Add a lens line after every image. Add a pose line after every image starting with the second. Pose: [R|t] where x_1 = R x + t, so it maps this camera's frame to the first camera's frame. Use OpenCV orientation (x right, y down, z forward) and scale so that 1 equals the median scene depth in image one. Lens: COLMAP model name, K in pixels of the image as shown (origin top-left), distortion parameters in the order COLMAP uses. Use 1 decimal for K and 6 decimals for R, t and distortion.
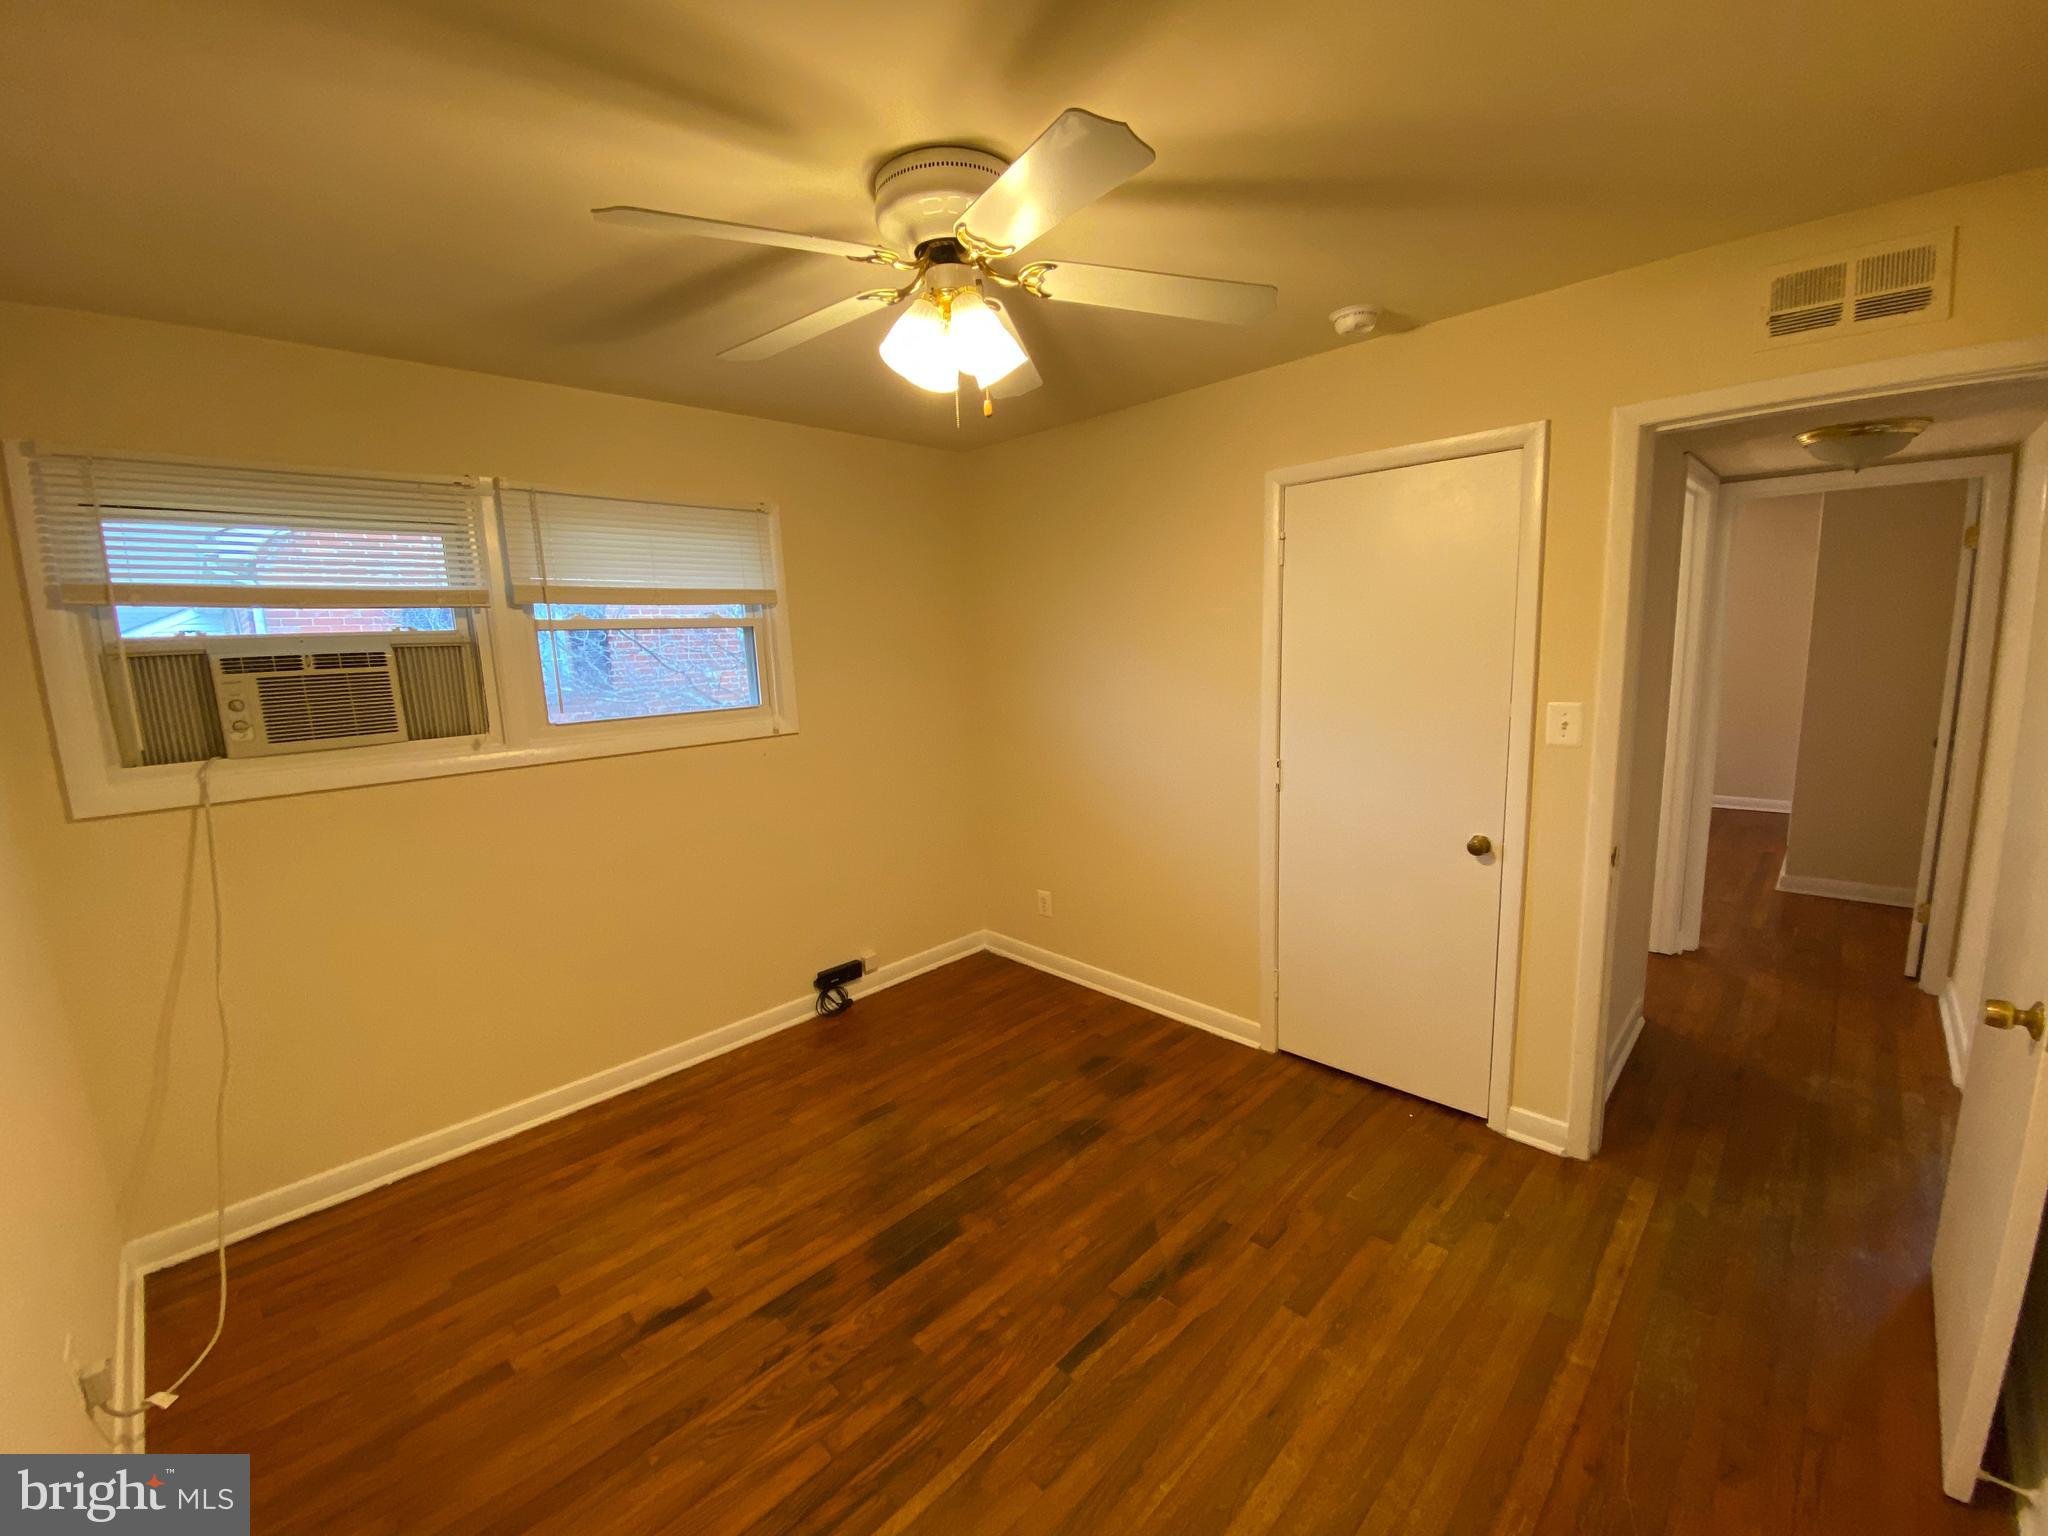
lens RADIAL K [[845.9, 0, 1024.1], [0, 845.9, 761.1], [0, 0, 1]] dist [0.050676, -0.031943]
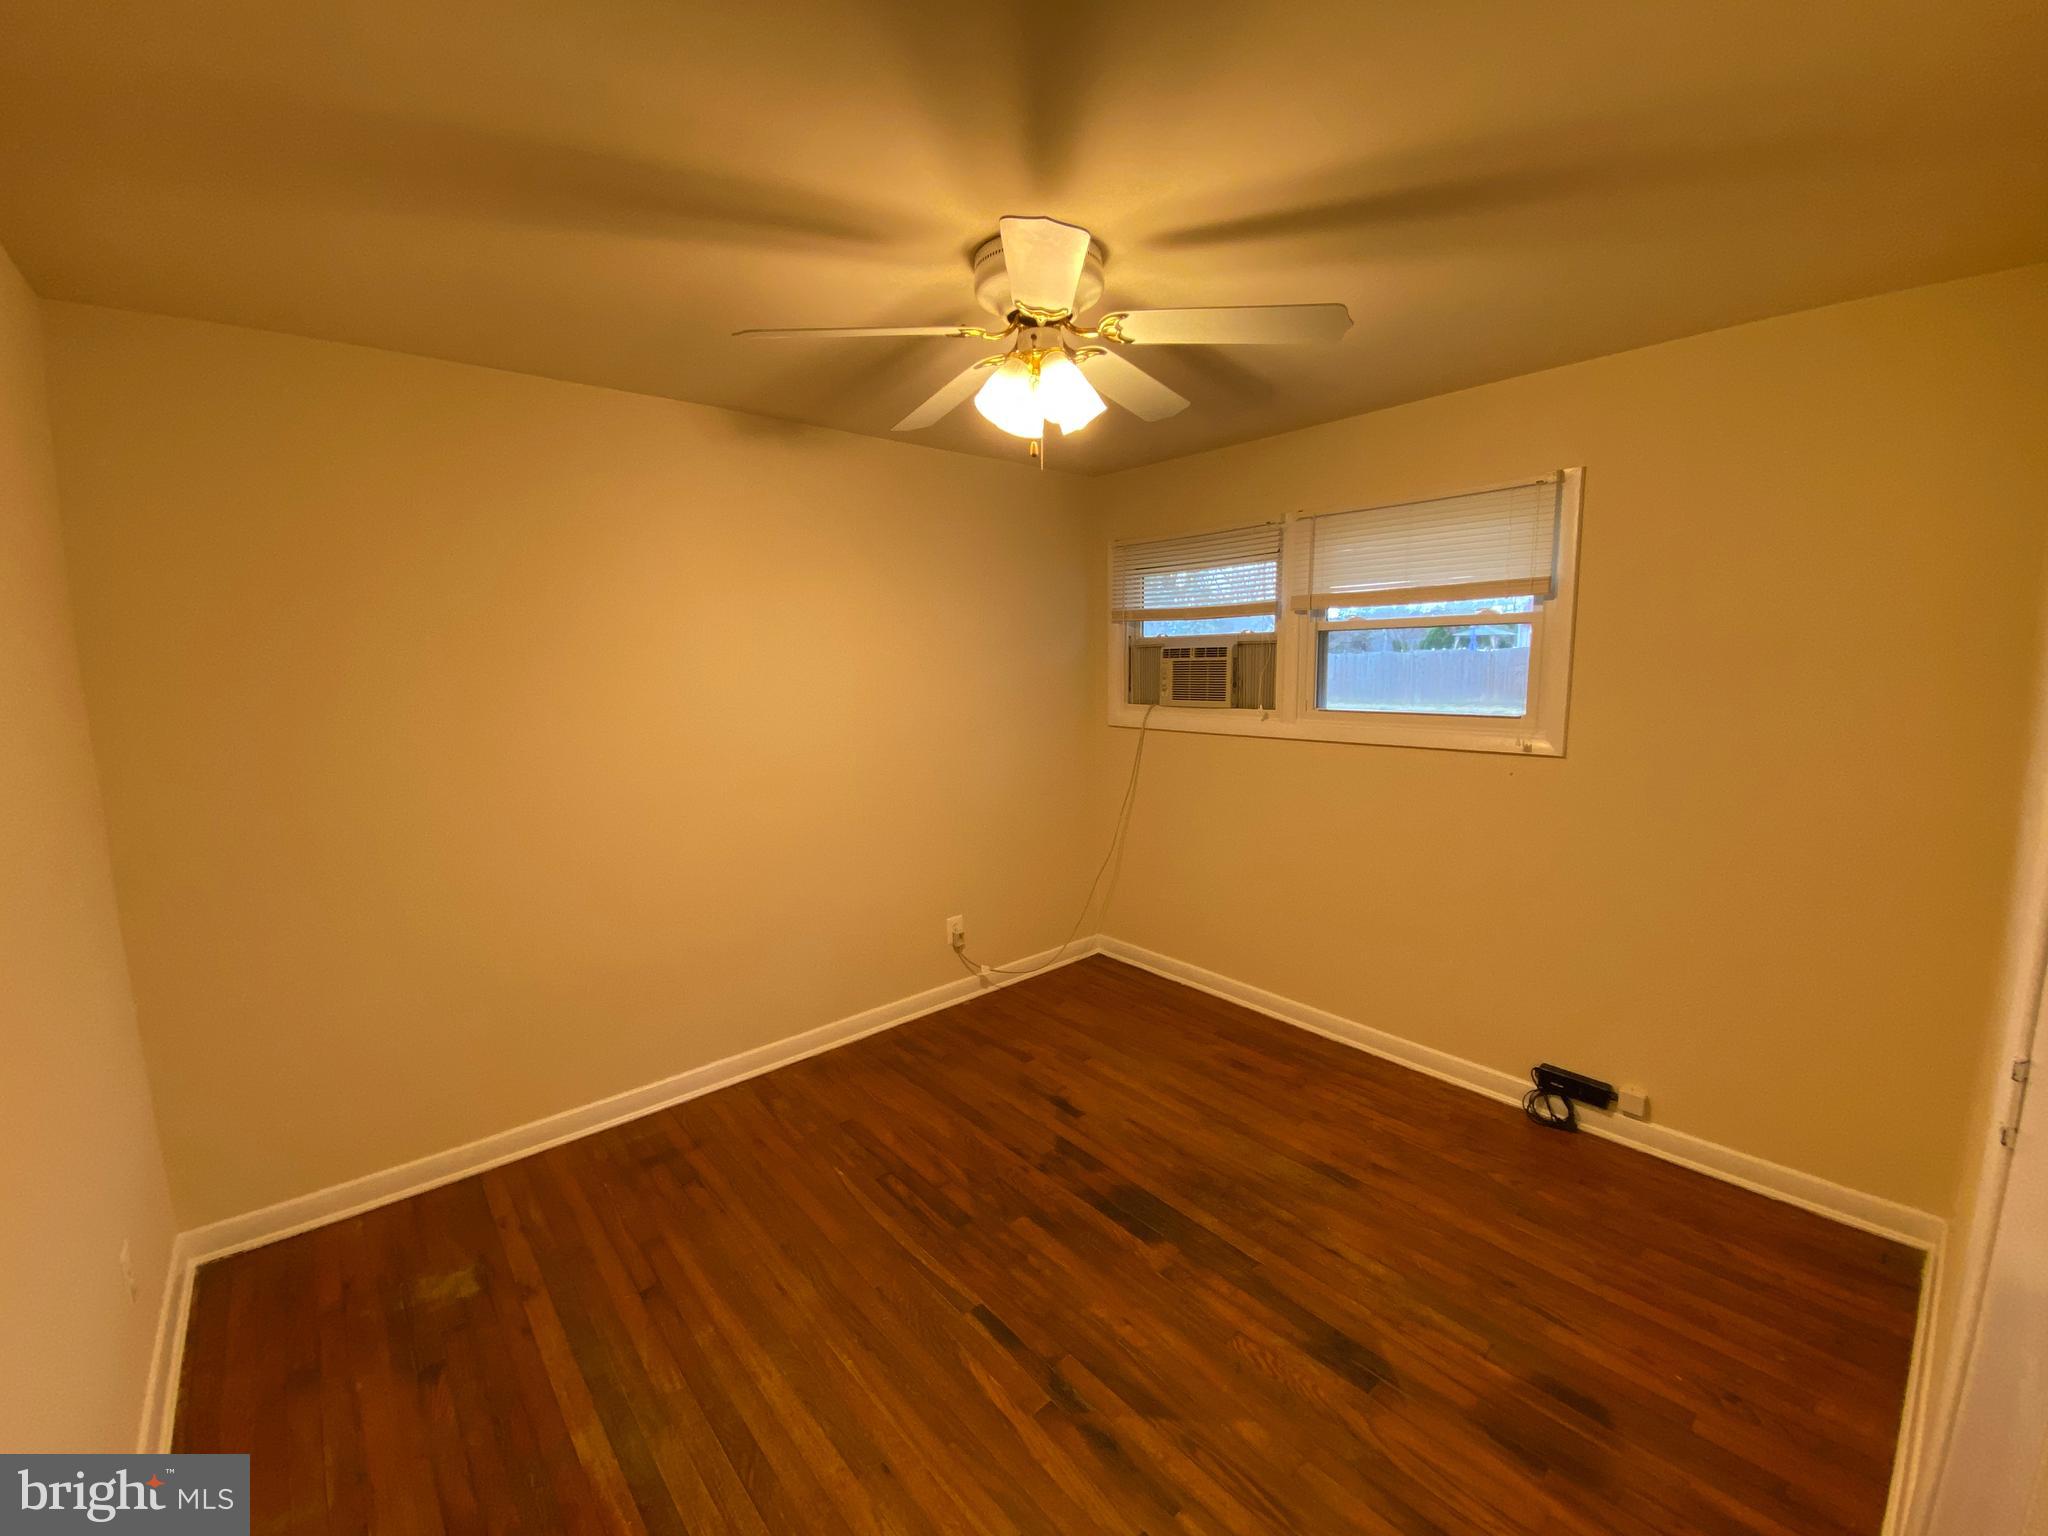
lens RADIAL K [[838.9, 0, 1024.0], [0, 838.9, 768.0], [0, 0, 1]] dist [0.055760, -0.037253]
pose [[-0.077997, 0.173603, -0.981722, 0.827855], [-0.128649, 0.974736, 0.182589, -0.158182], [0.988618, 0.140539, -0.053693, 0.836452]]
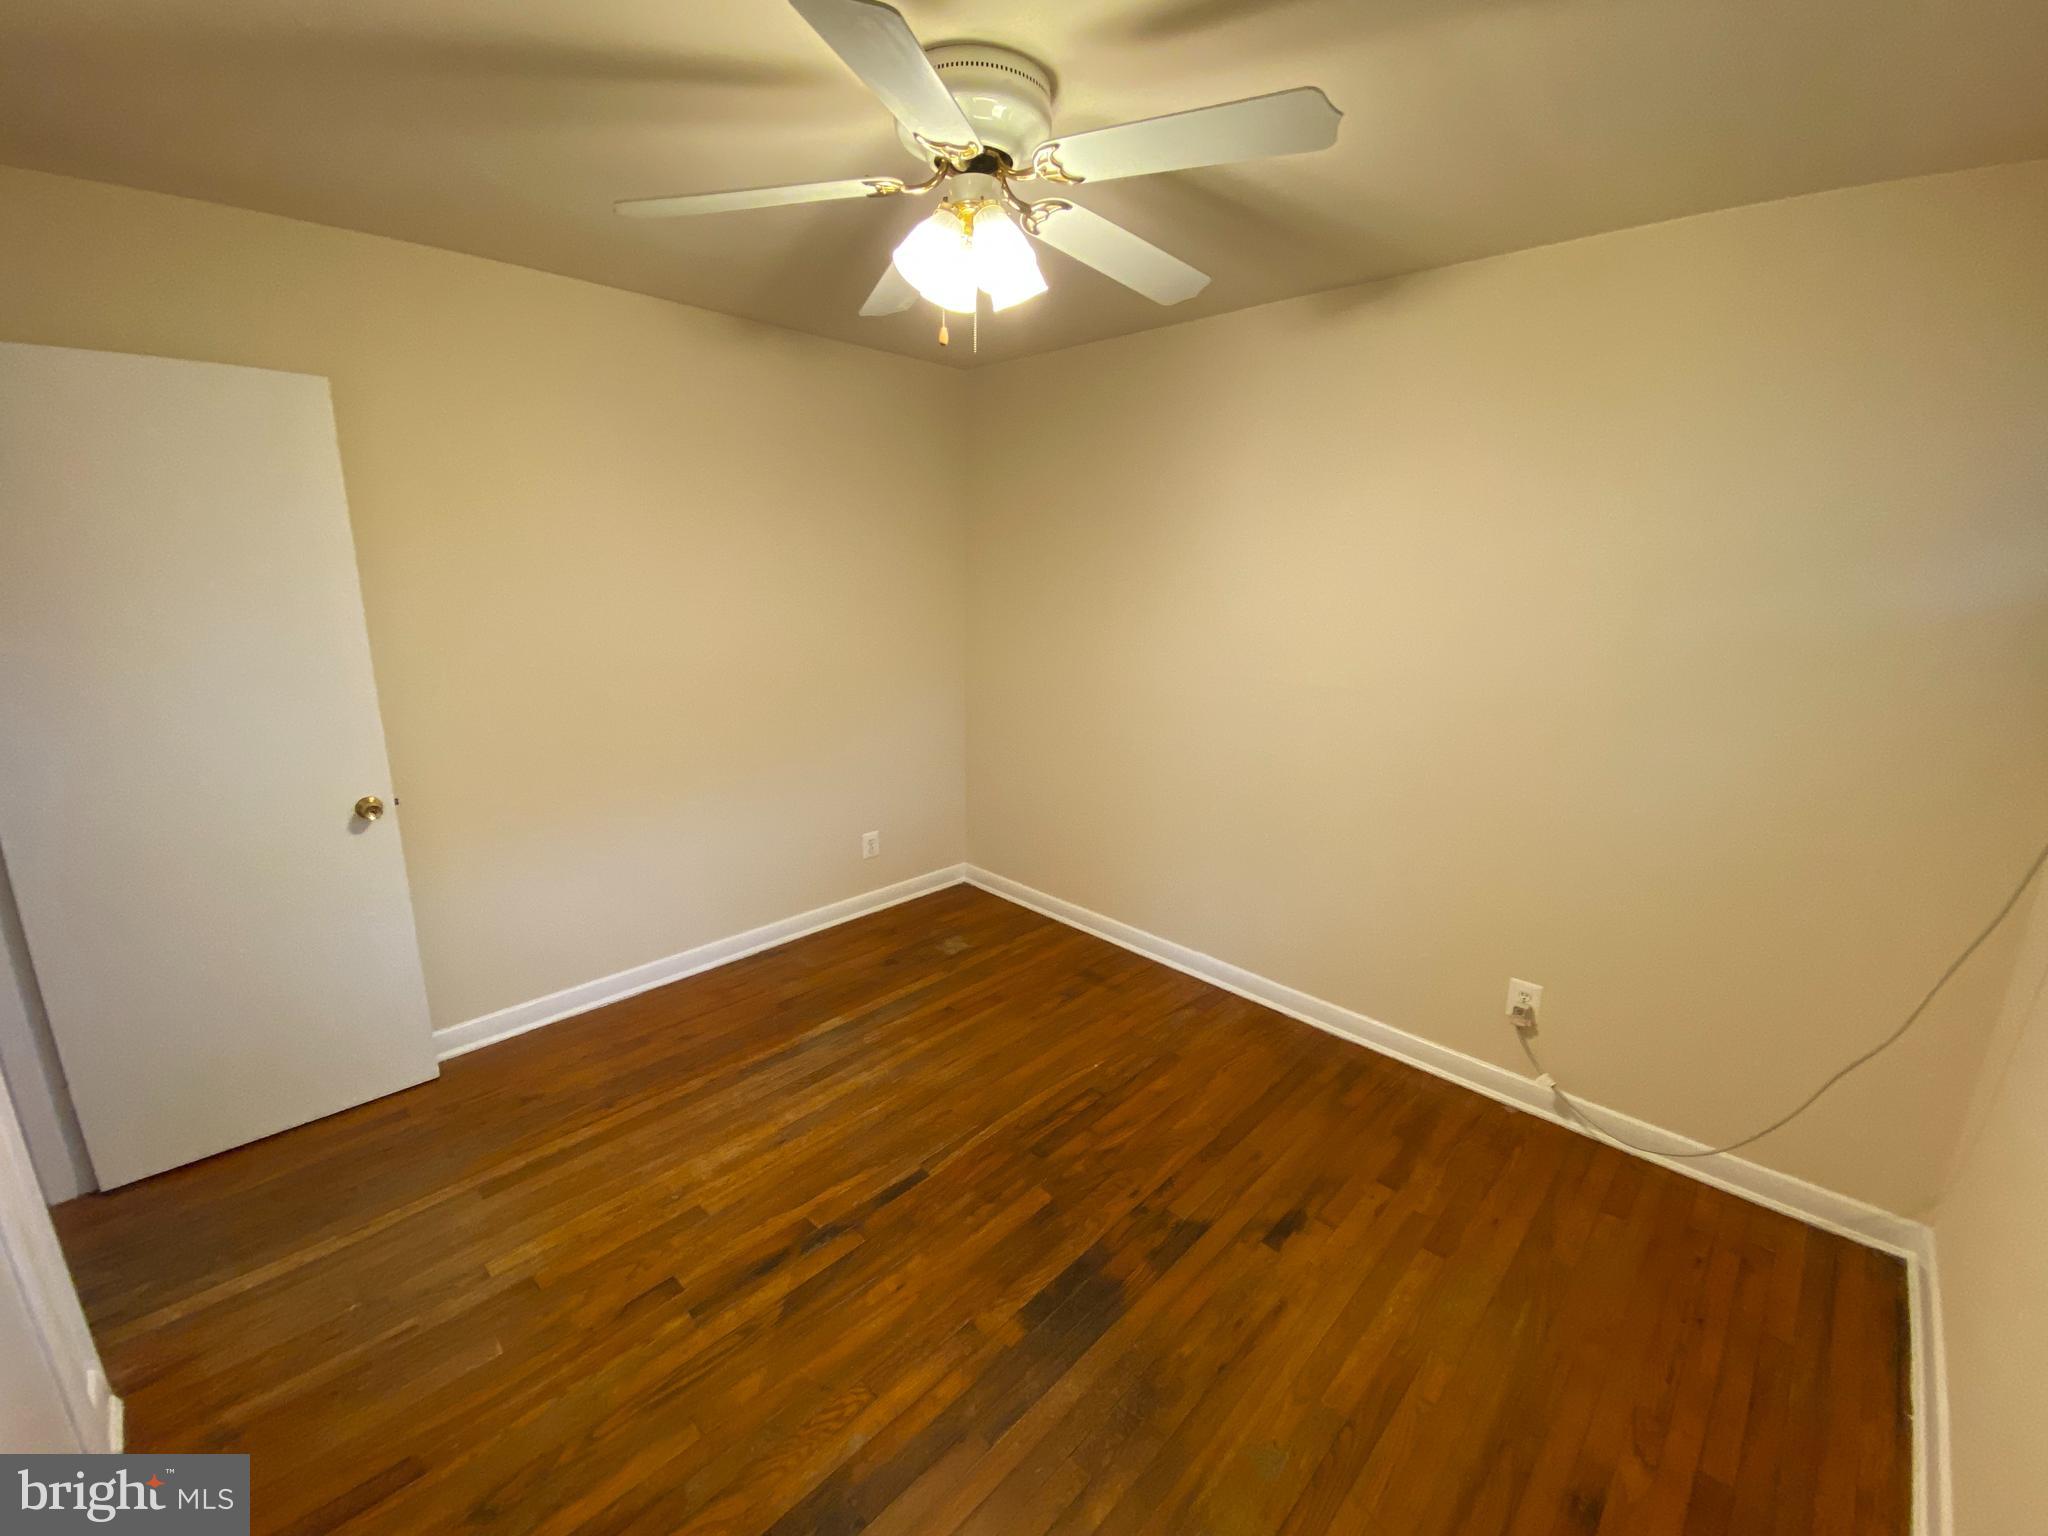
lens RADIAL K [[845.9, 0, 1024.1], [0, 845.9, 761.1], [0, 0, 1]] dist [0.050676, -0.031943]
pose [[-0.999671, 0.025645, -0.000632, -0.091985], [0.023593, 0.928792, 0.369850, -0.244547], [0.010071, 0.369713, -0.929091, 1.578315]]
